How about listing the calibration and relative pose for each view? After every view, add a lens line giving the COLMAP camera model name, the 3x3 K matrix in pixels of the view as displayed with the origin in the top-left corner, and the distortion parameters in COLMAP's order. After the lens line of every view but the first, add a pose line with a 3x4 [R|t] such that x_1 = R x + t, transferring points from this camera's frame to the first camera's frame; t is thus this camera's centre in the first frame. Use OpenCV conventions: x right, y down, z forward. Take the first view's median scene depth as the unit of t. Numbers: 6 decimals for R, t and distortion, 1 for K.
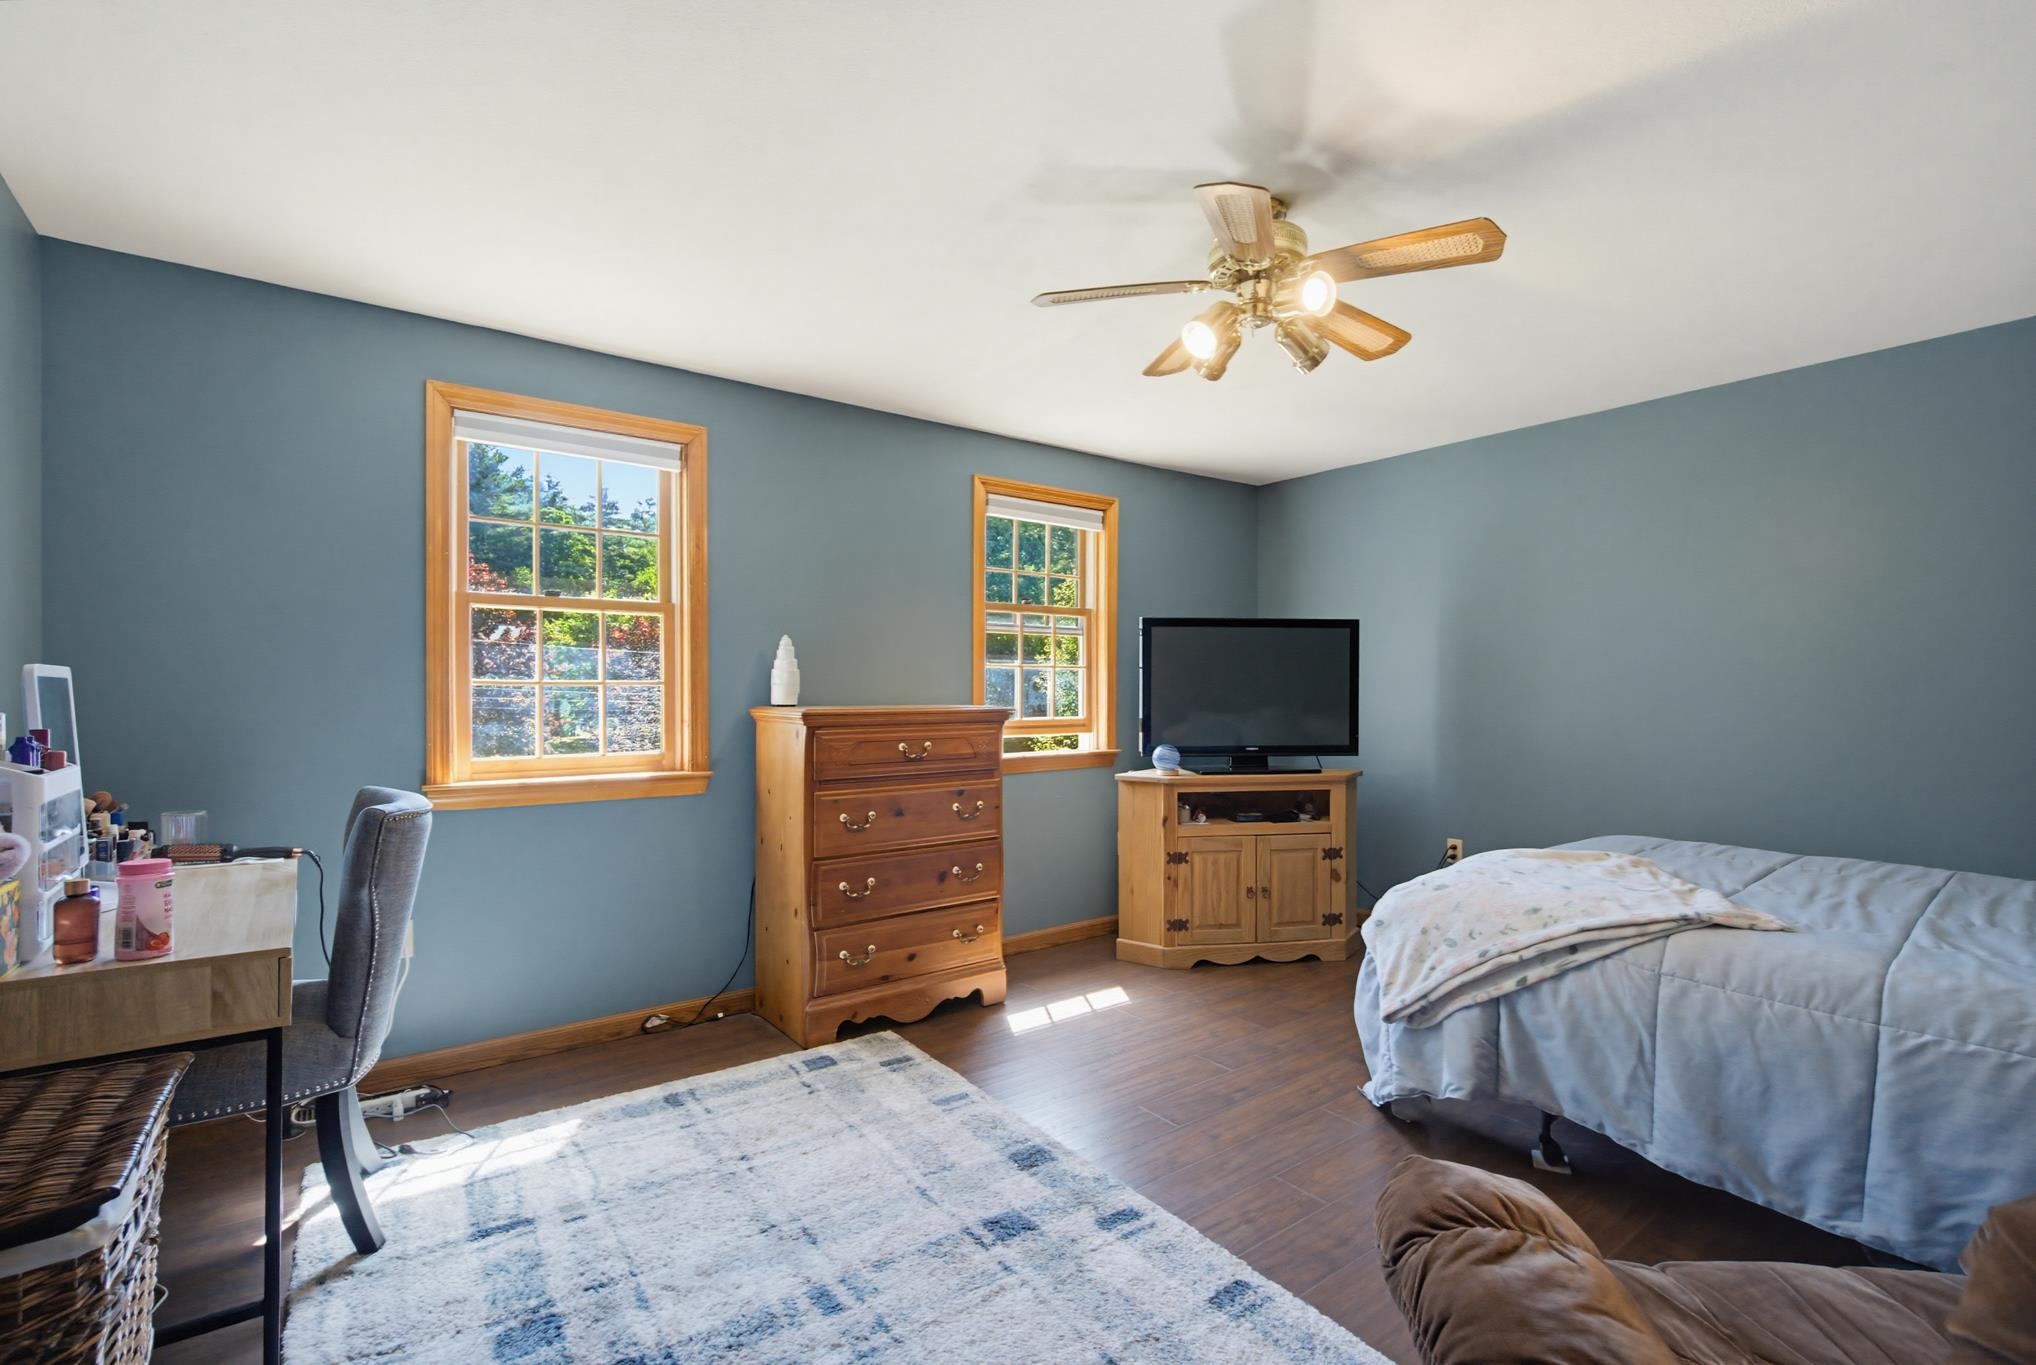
lens RADIAL K [[900.4, 0, 1018.0], [0, 900.4, 682.5], [0, 0, 1]] dist [-0.000363, -0.000101]
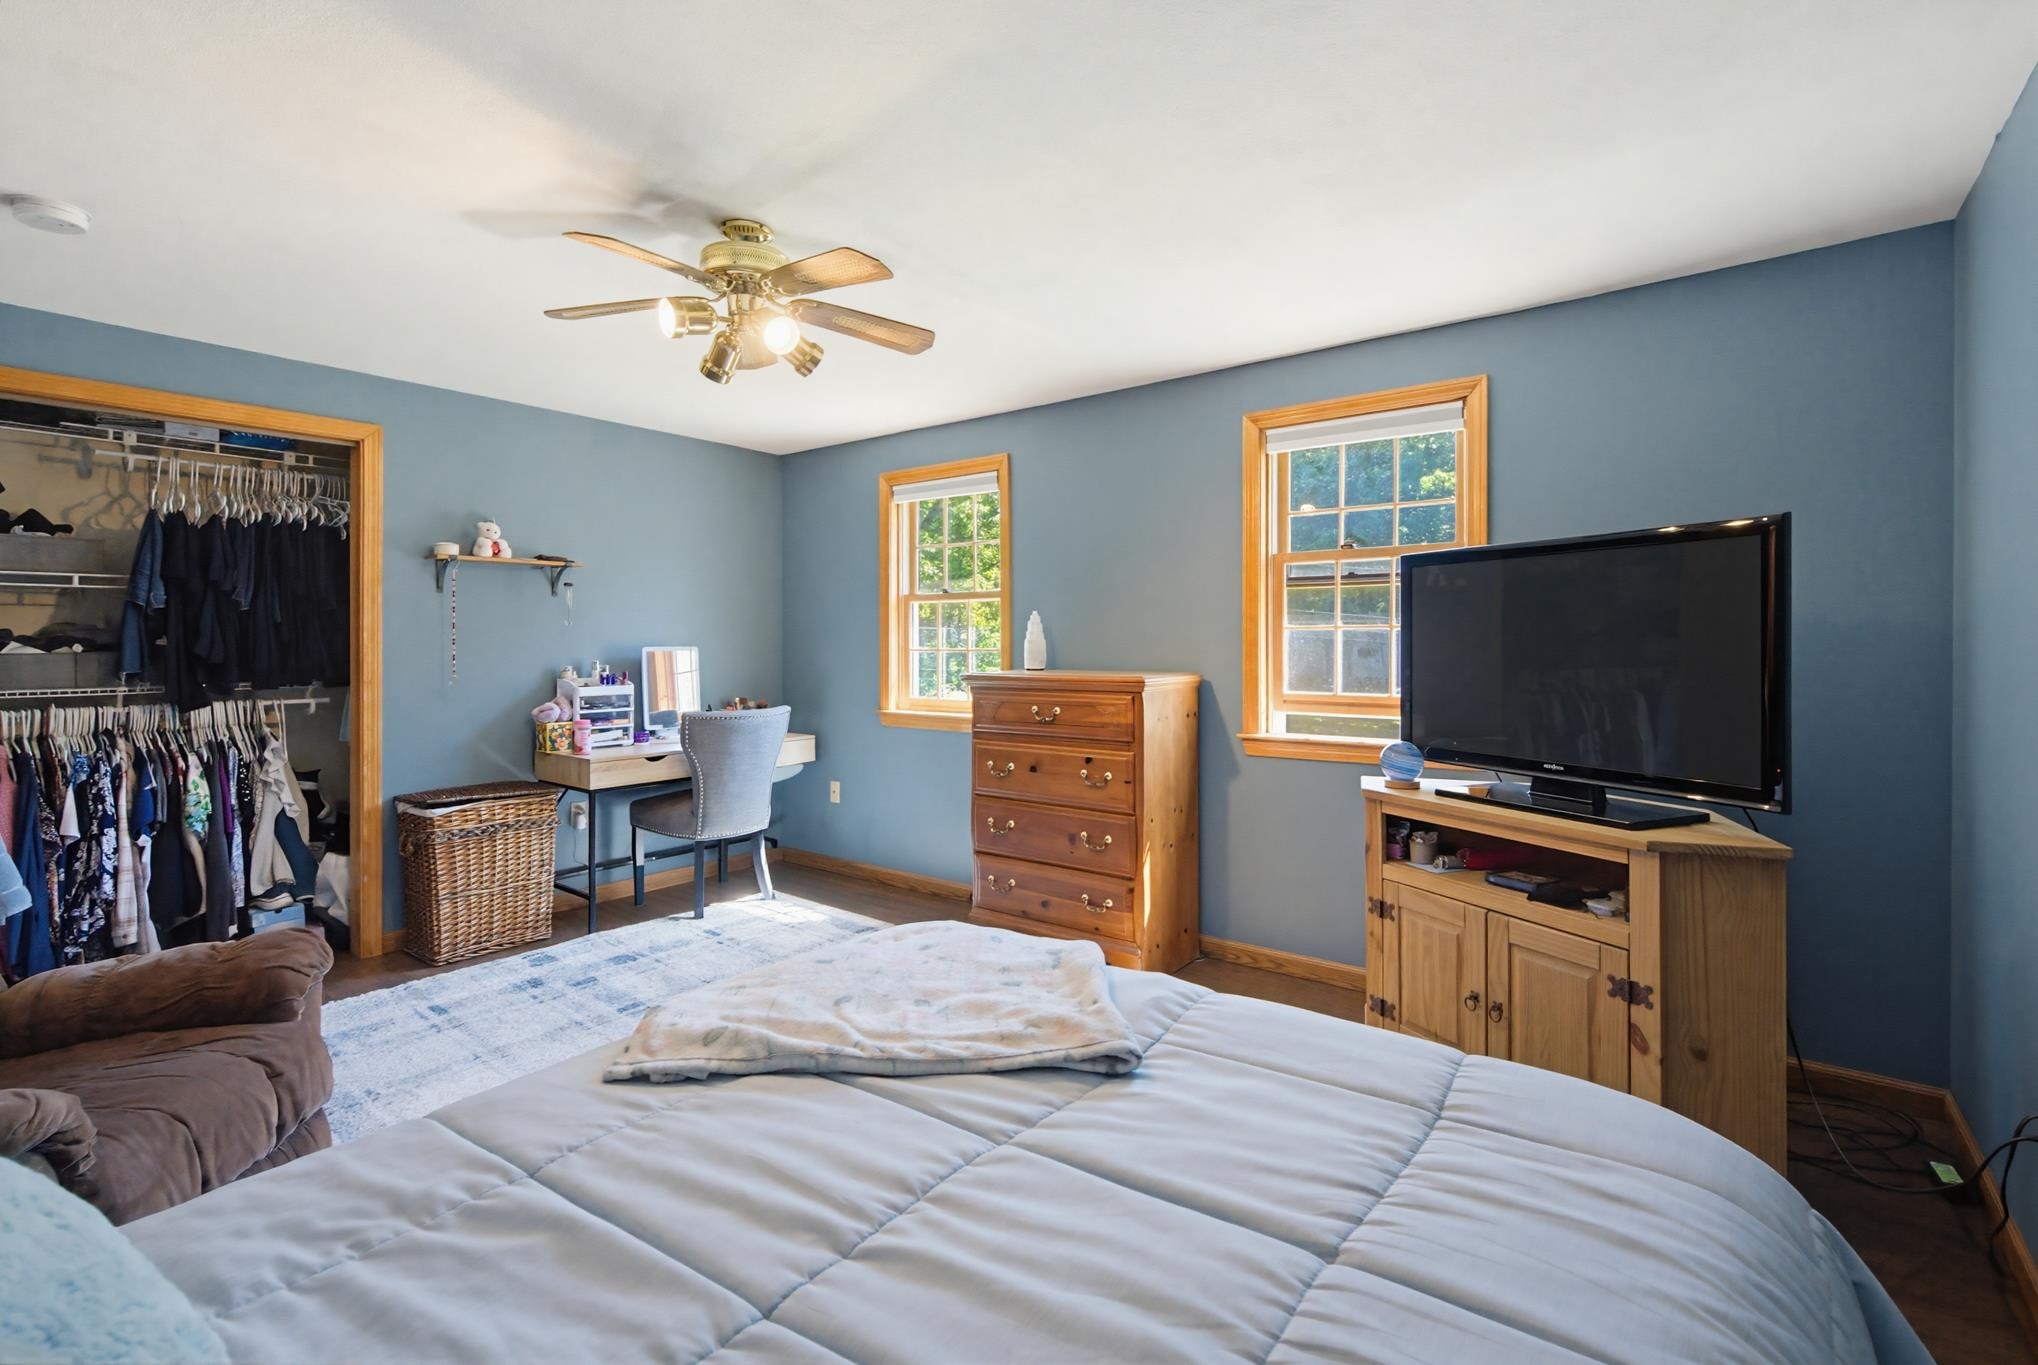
lens RADIAL K [[909.5, 0, 1020.0], [0, 909.5, 625.5], [0, 0, 1]] dist [0.000215, 0.000007]
pose [[0.283354, -0.018629, -0.958834, 0.918763], [0.011715, 0.999804, -0.015963, -0.013549], [0.958944, -0.006710, 0.283517, 0.653538]]
